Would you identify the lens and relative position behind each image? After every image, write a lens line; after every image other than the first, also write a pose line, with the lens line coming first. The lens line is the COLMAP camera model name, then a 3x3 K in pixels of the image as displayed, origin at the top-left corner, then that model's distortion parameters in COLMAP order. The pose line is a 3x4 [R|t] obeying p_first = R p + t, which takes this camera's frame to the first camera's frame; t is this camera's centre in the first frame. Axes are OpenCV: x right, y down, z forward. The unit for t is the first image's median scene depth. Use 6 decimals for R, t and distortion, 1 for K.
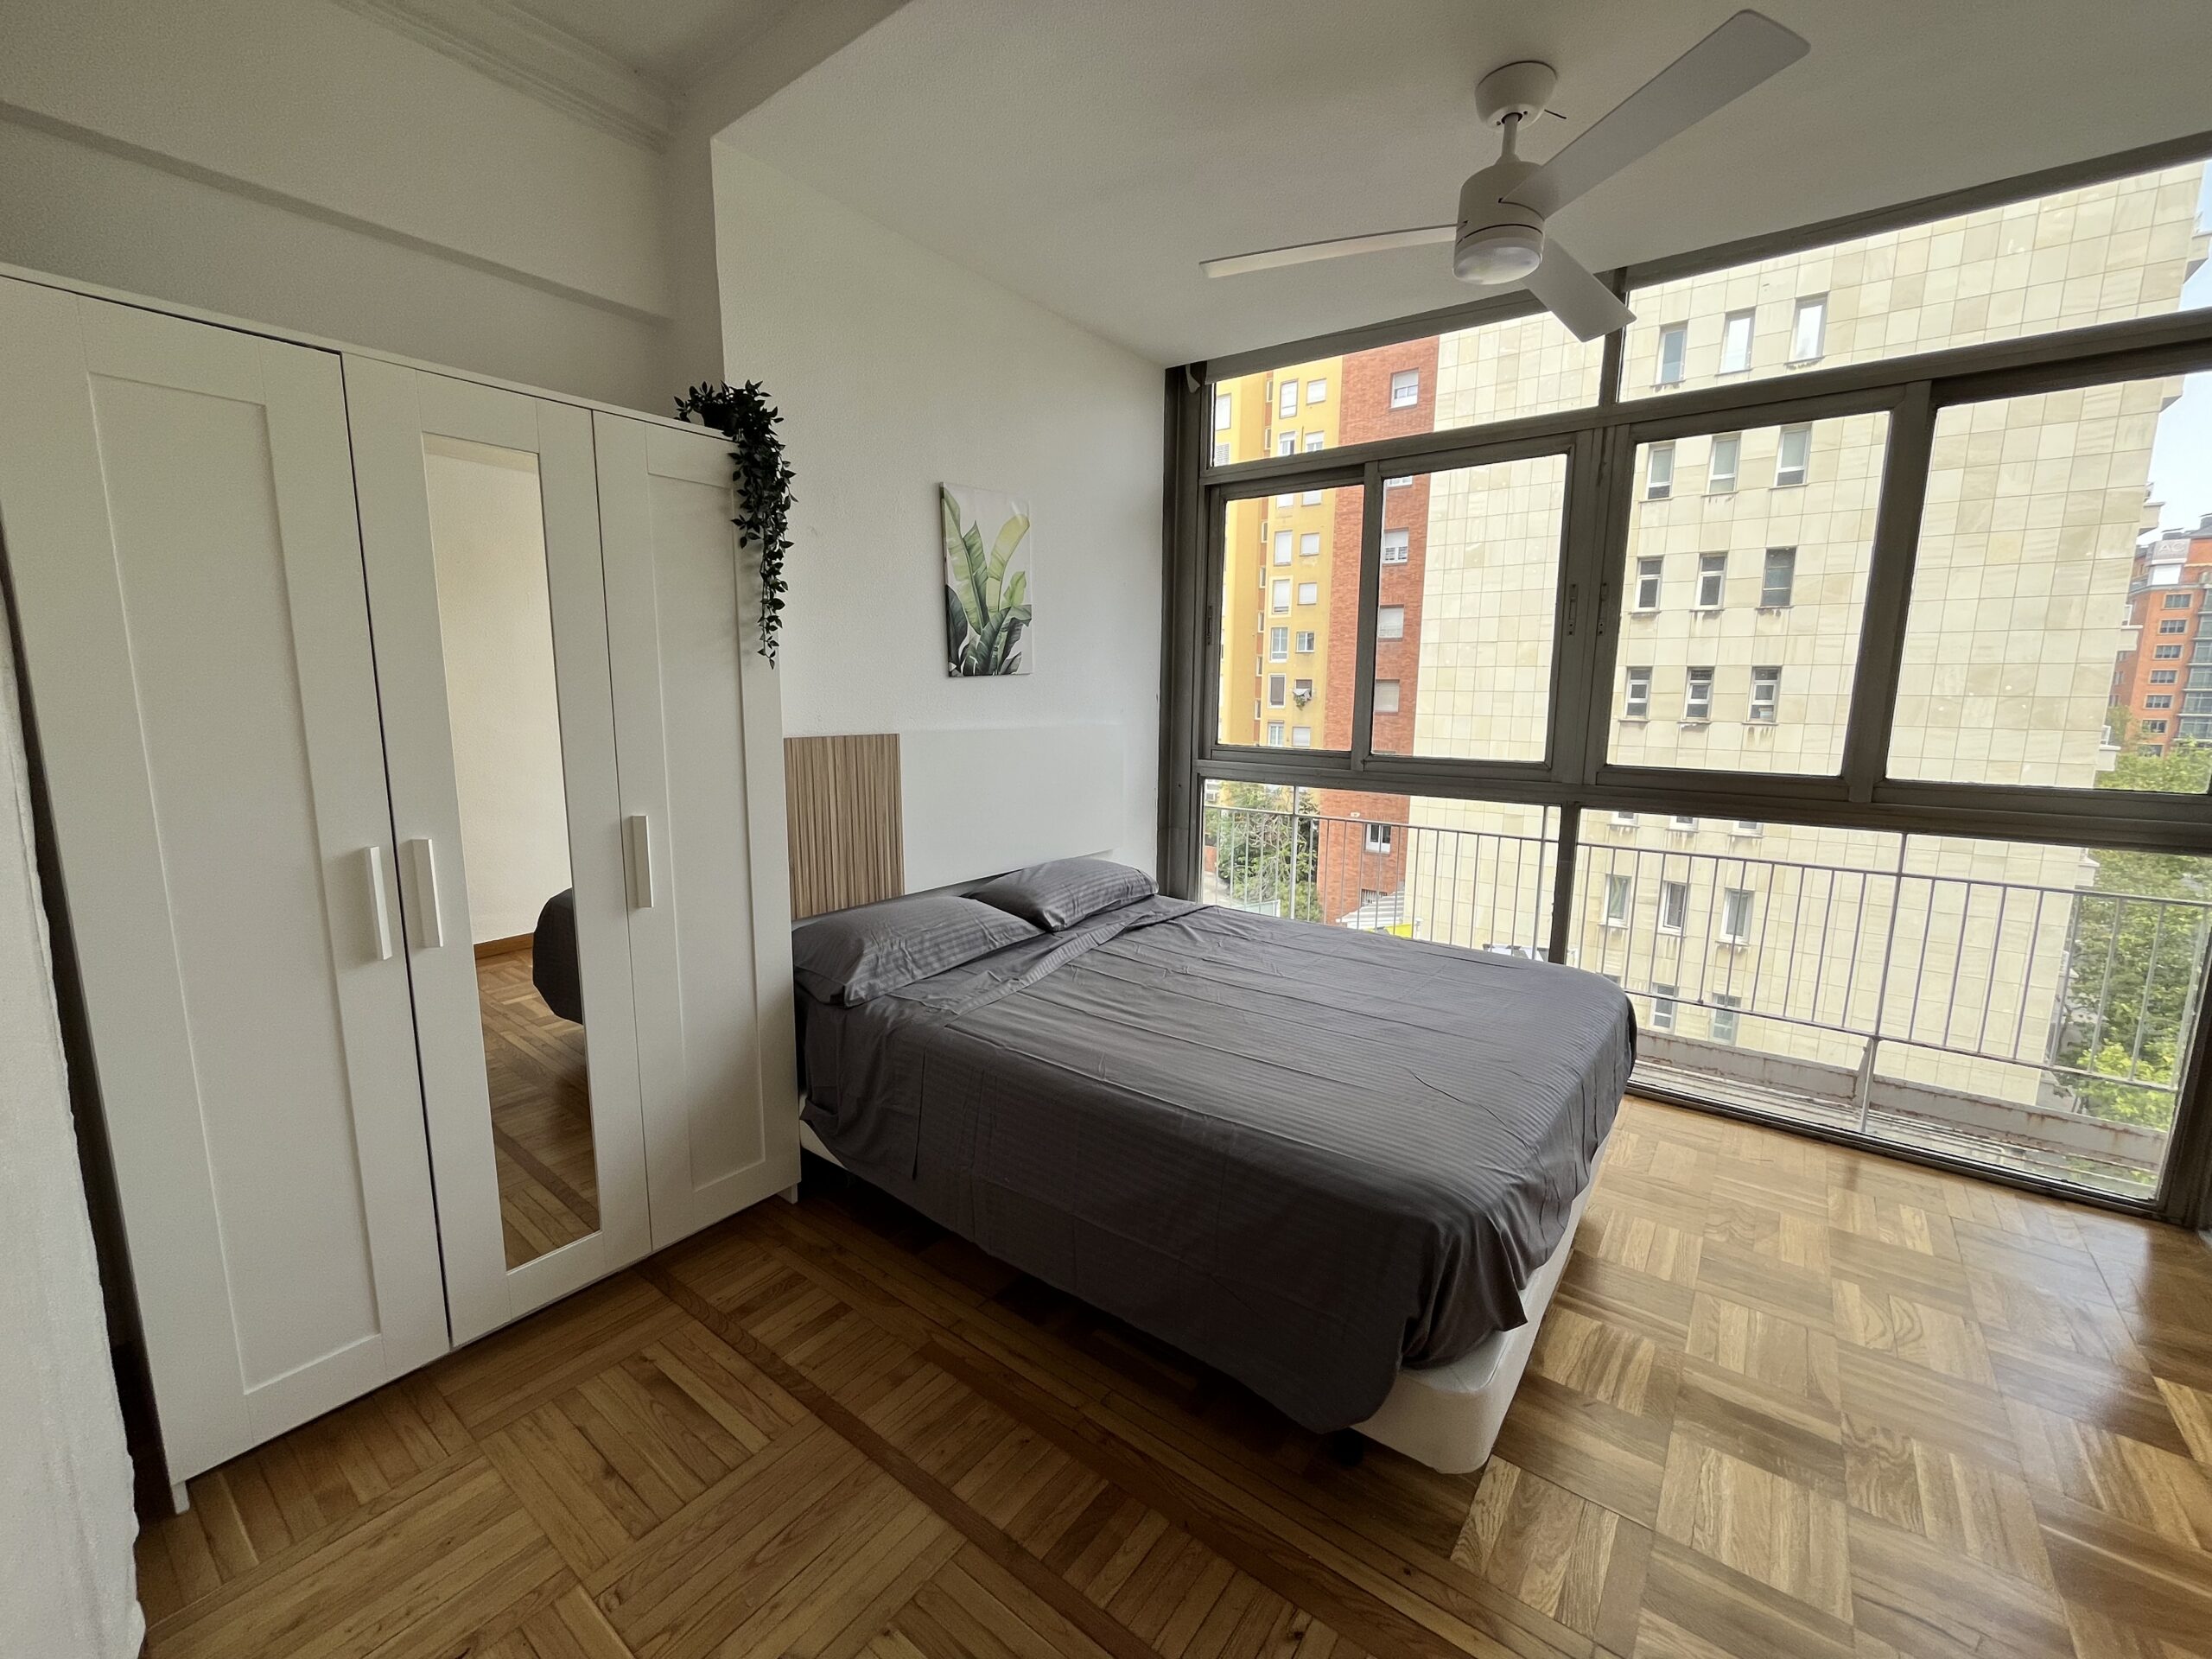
lens RADIAL K [[907.0, 0, 1097.1], [0, 907.0, 825.0], [0, 0, 1]] dist [0.000449, -0.000083]
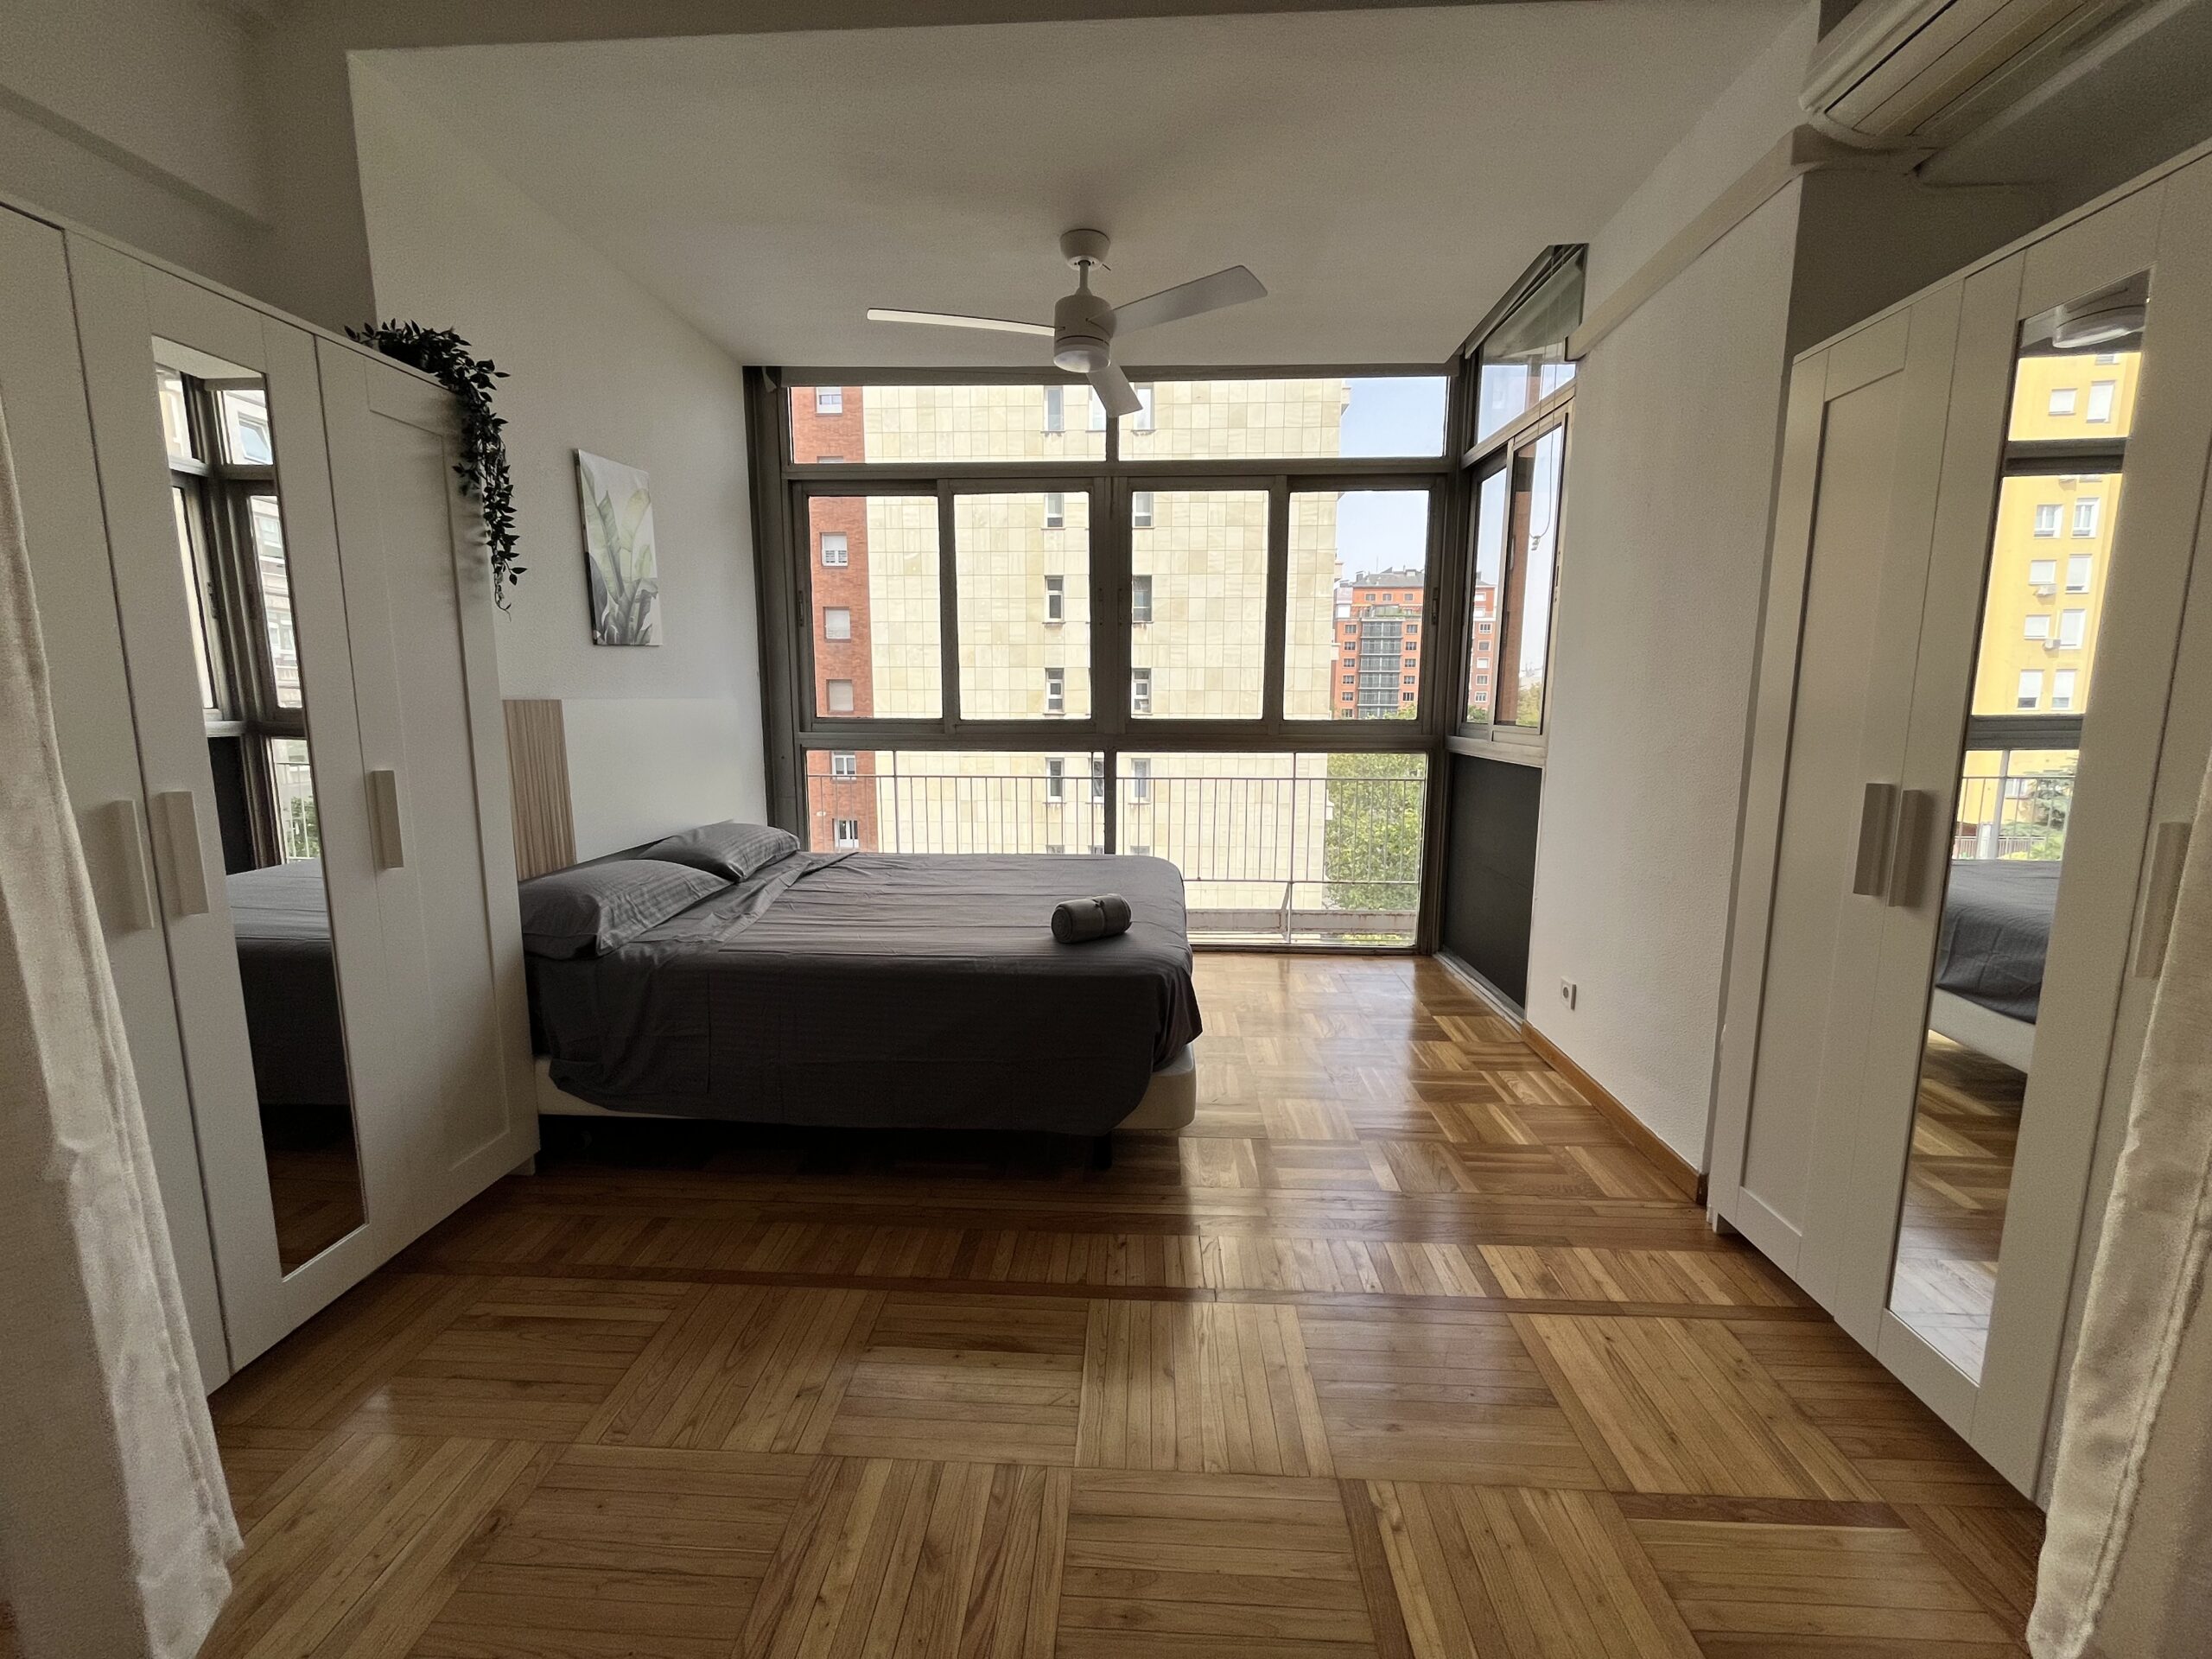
lens RADIAL K [[907.0, 0, 1112.8], [0, 907.0, 820.8], [0, 0, 1]] dist [0.000449, -0.000083]
pose [[0.820719, -0.087342, 0.564616, -0.292528], [0.091436, 0.995587, 0.021101, 0.064147], [-0.563968, 0.034308, 0.825084, -0.144615]]
